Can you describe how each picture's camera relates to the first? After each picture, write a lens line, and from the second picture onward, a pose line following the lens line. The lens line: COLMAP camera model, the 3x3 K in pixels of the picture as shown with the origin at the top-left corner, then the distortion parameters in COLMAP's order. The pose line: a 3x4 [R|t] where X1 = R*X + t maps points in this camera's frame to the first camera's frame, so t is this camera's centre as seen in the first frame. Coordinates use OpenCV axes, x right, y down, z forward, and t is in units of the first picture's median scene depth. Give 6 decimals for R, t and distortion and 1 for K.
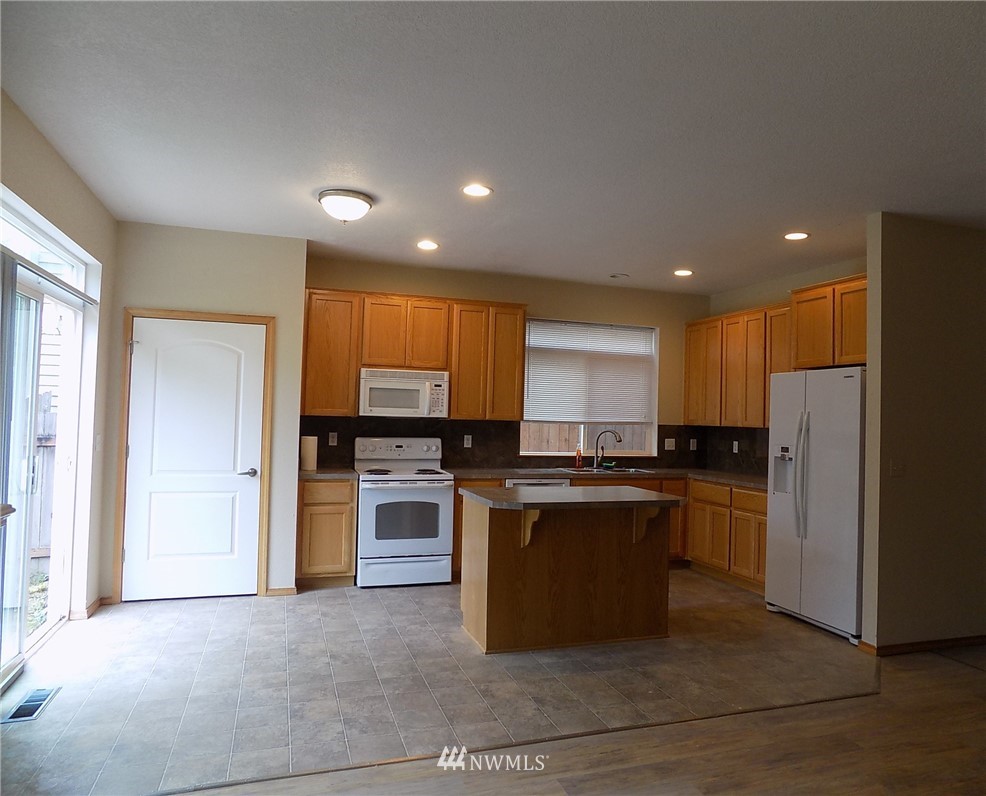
lens RADIAL K [[718.7, 0, 535.2], [0, 718.7, 395.6], [0, 0, 1]] dist [-0.066573, 0.062740]
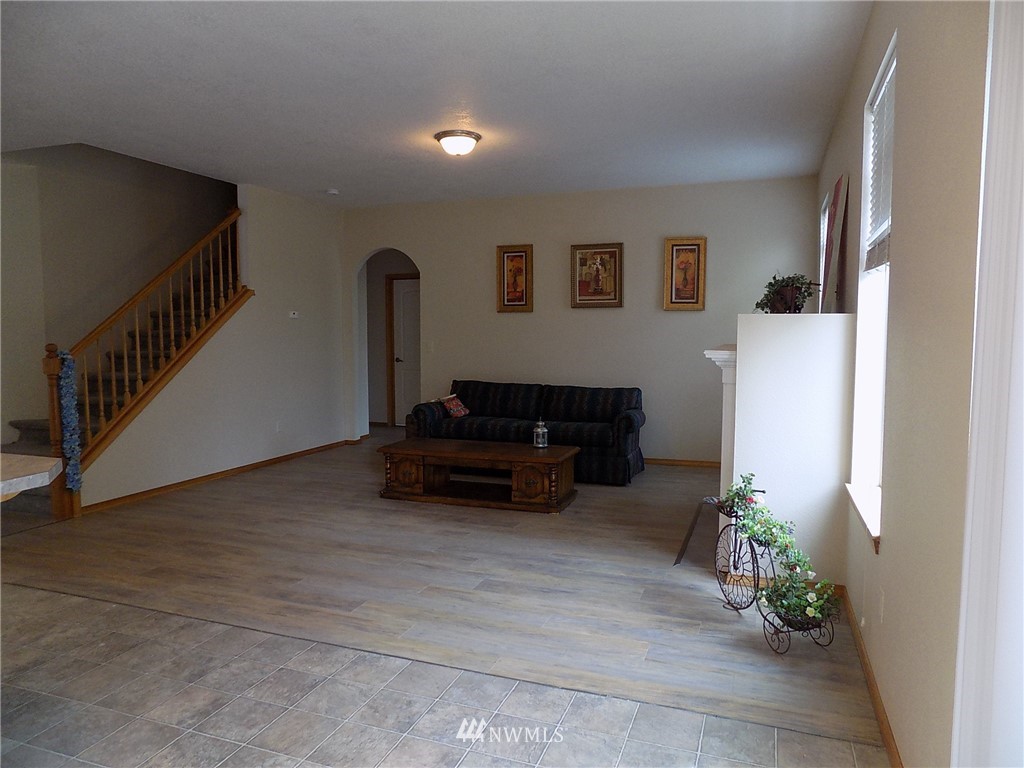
lens RADIAL K [[690.1, 0, 516.5], [0, 690.1, 379.0], [0, 0, 1]] dist [-0.074944, 0.072954]
pose [[-0.764902, -0.067779, 0.640571, -0.561367], [-0.036011, 0.997393, 0.062534, 0.034544], [-0.643139, 0.024765, -0.765349, 1.045308]]
